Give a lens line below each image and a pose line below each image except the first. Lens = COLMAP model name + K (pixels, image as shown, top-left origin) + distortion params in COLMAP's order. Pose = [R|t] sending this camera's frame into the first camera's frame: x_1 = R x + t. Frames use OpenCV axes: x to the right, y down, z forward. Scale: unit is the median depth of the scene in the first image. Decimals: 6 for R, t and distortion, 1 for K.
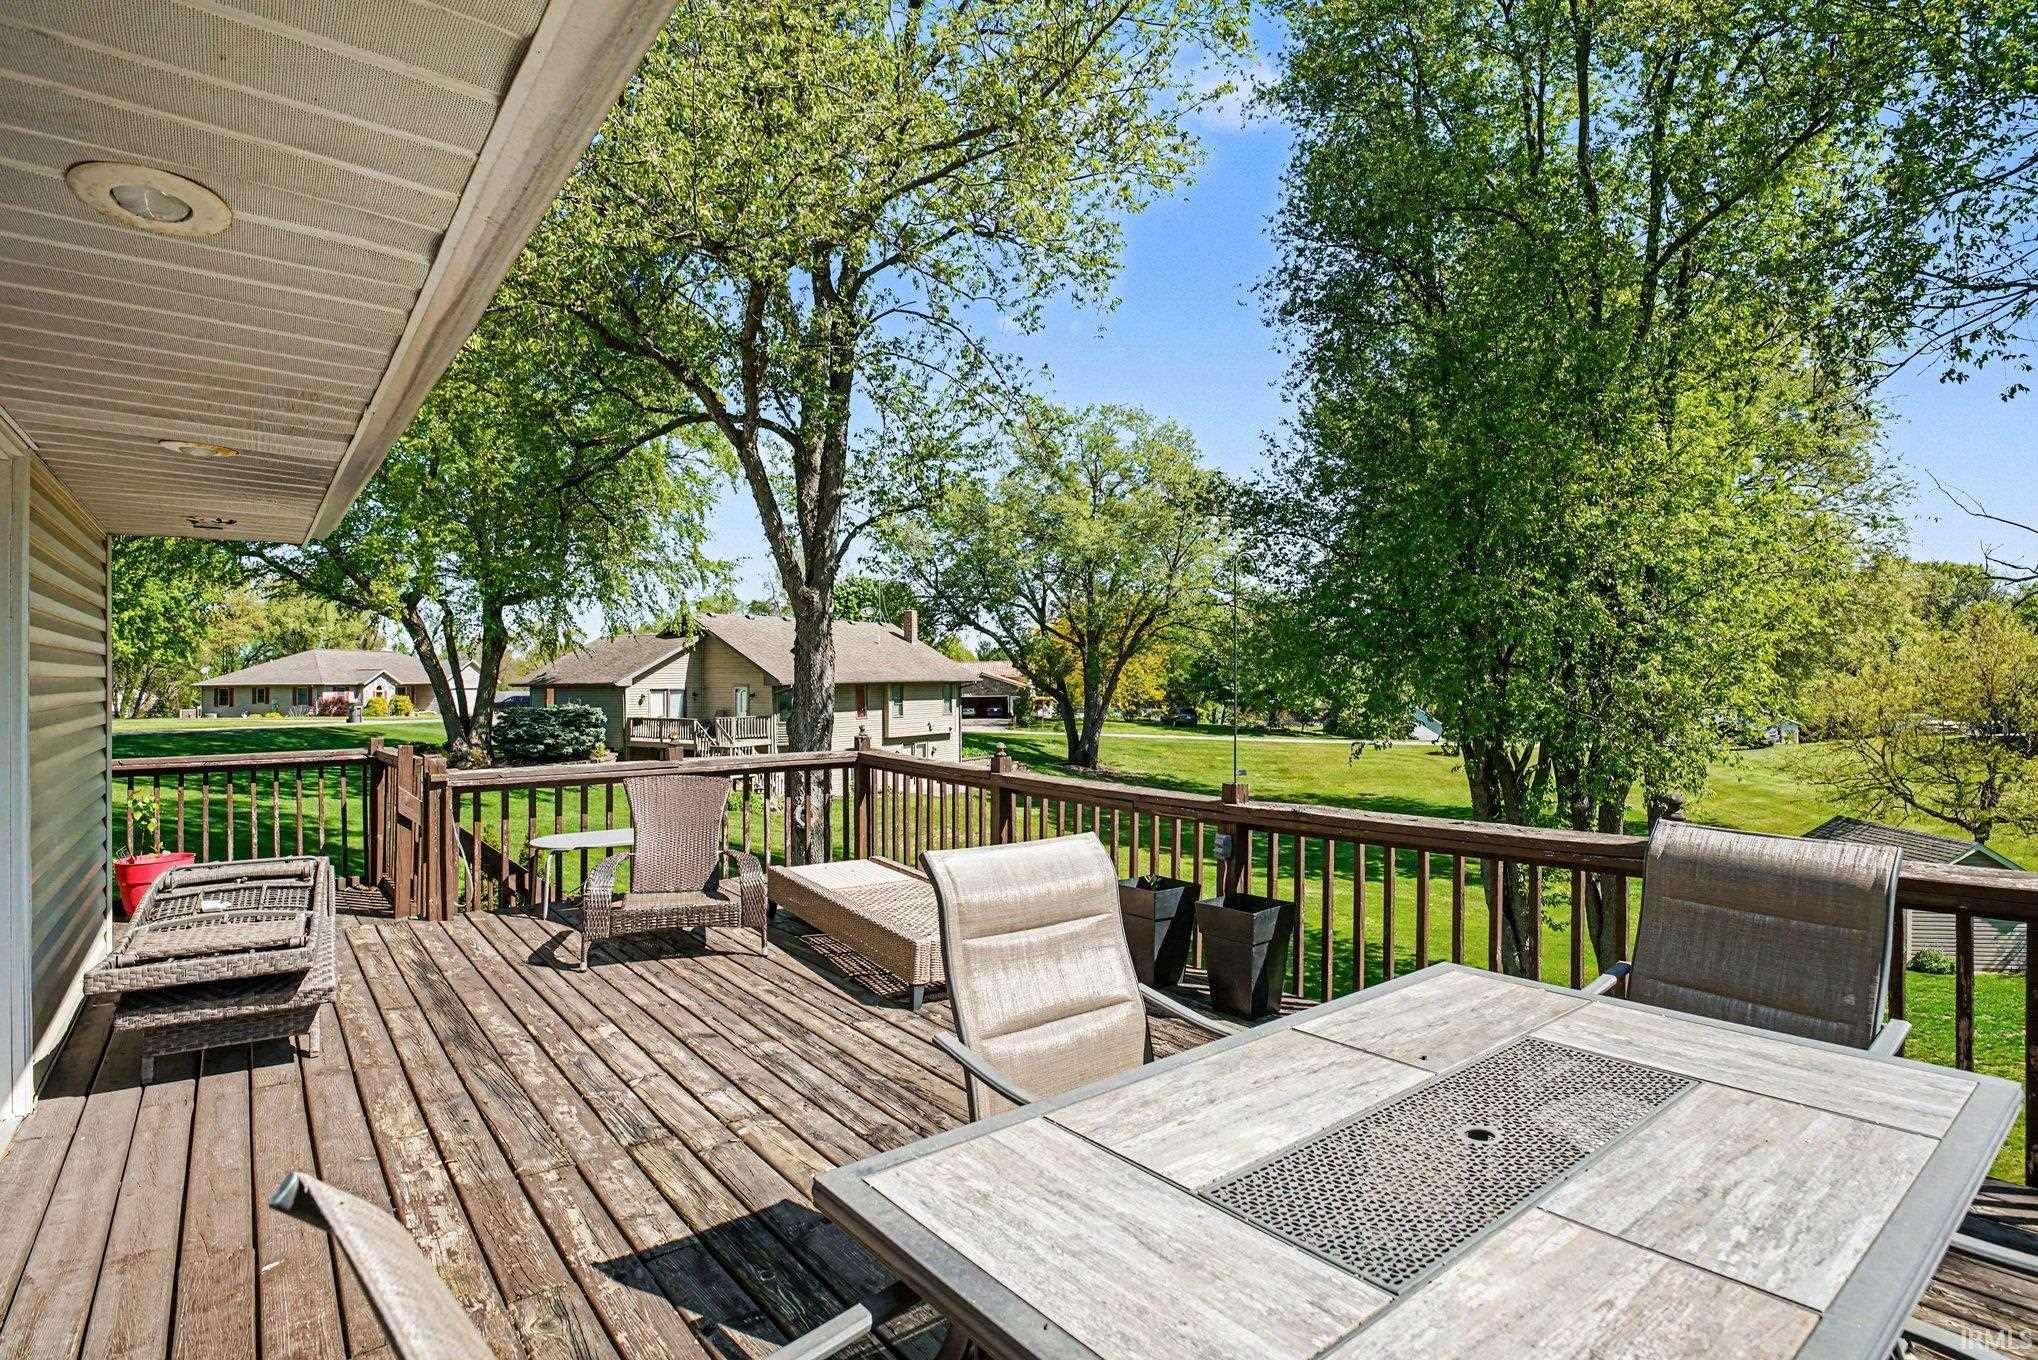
lens RADIAL K [[982.4, 0, 1016.2], [0, 982.4, 685.4], [0, 0, 1]] dist [-0.001489, -0.000137]
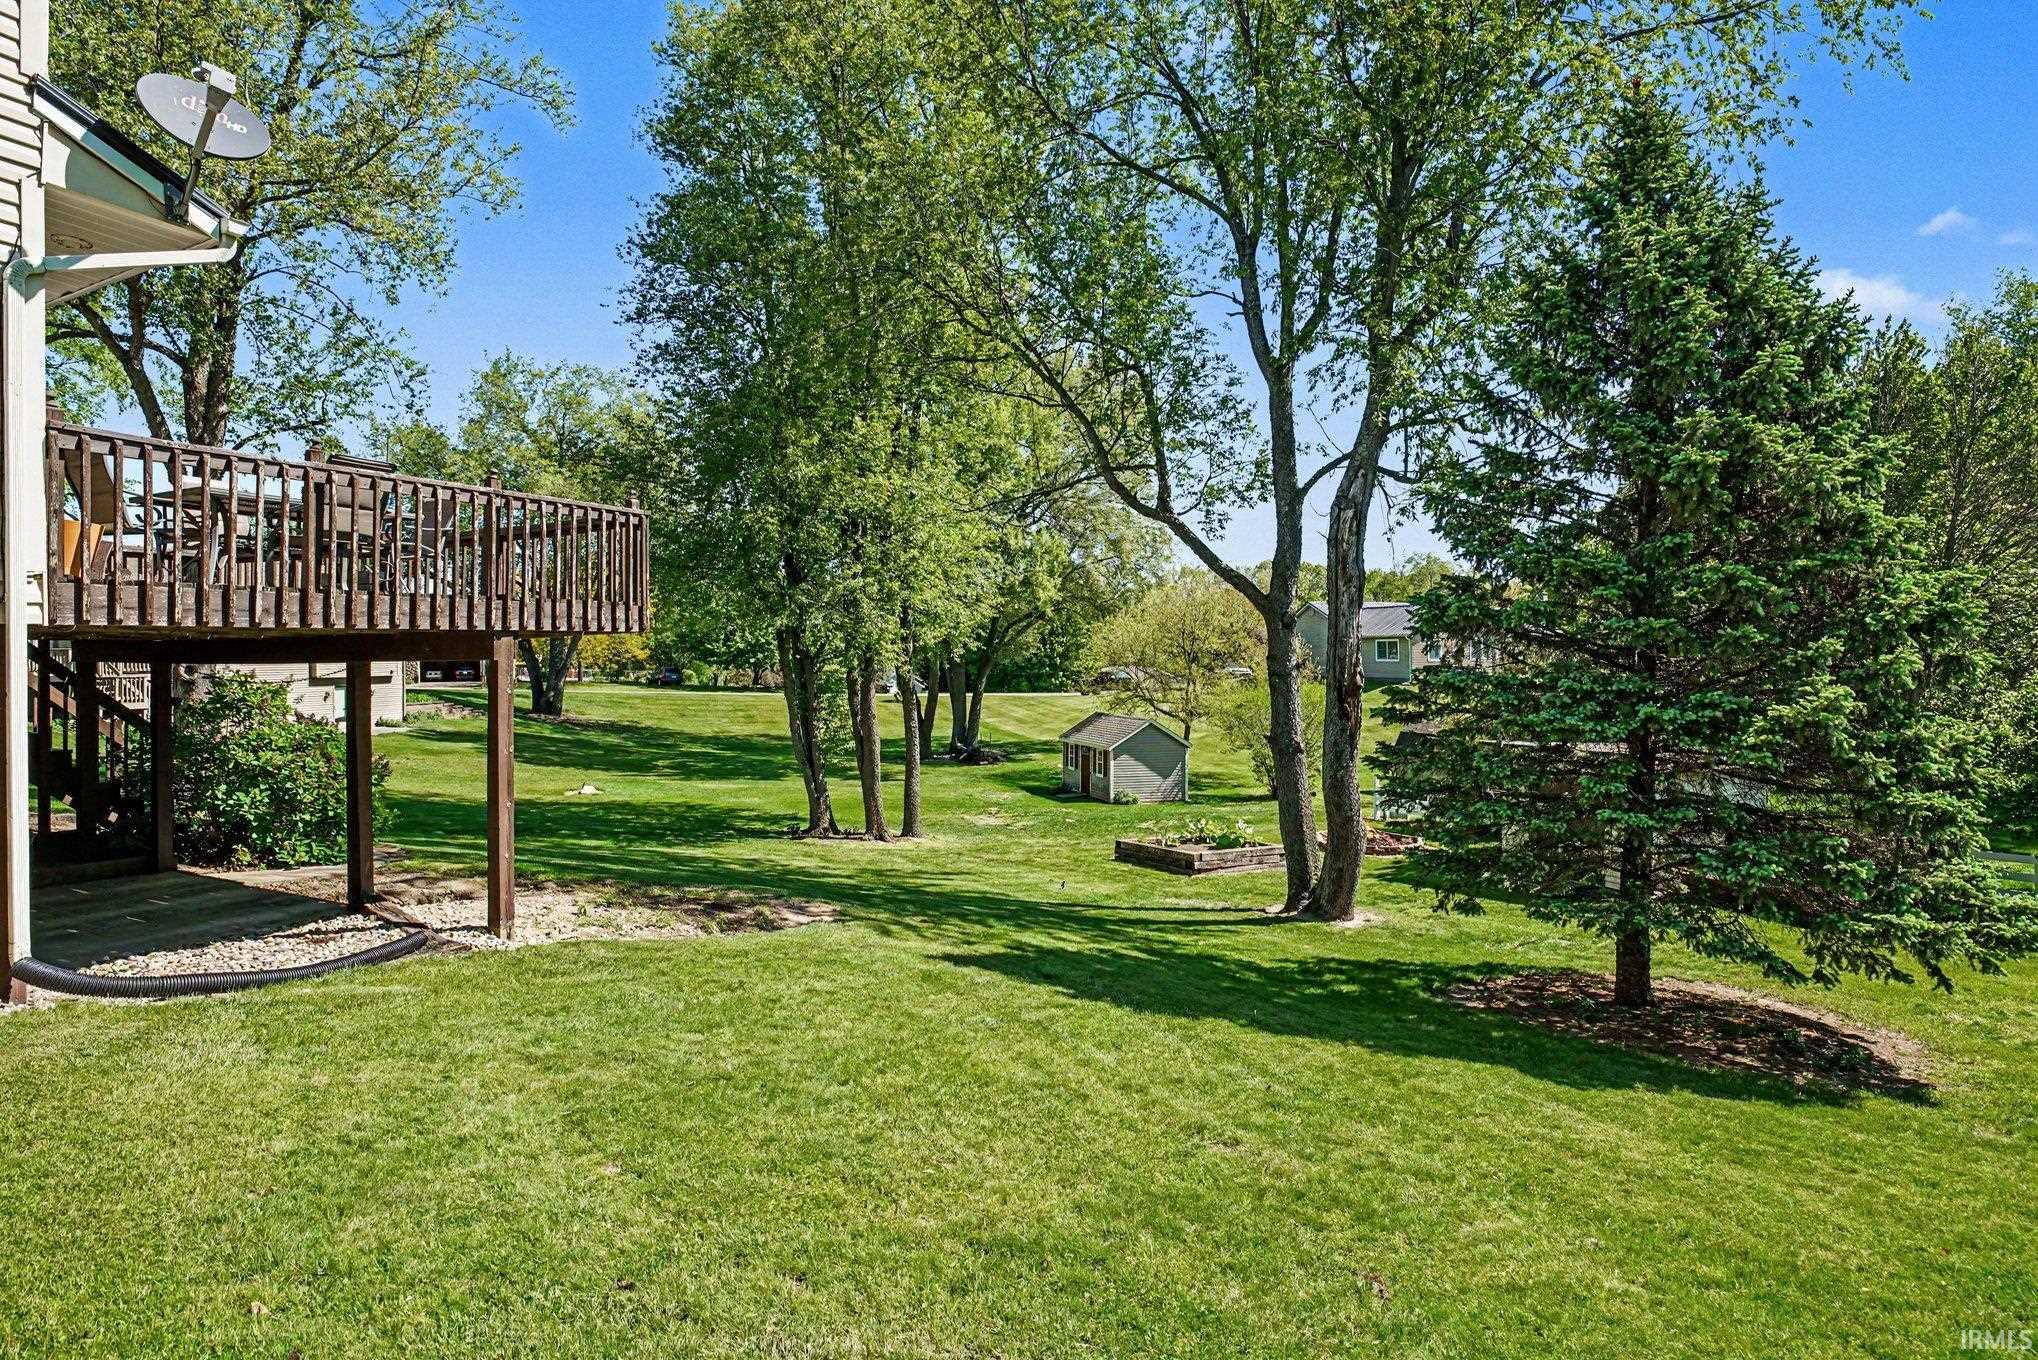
lens RADIAL K [[1026.1, 0, 1027.9], [0, 1026.1, 674.1], [0, 0, 1]] dist [-0.018634, -0.005523]
pose [[0.898523, -0.001625, 0.438923, 0.150571], [0.002092, 0.999998, -0.000582, 0.124361], [-0.438921, 0.001441, 0.898525, -0.518529]]
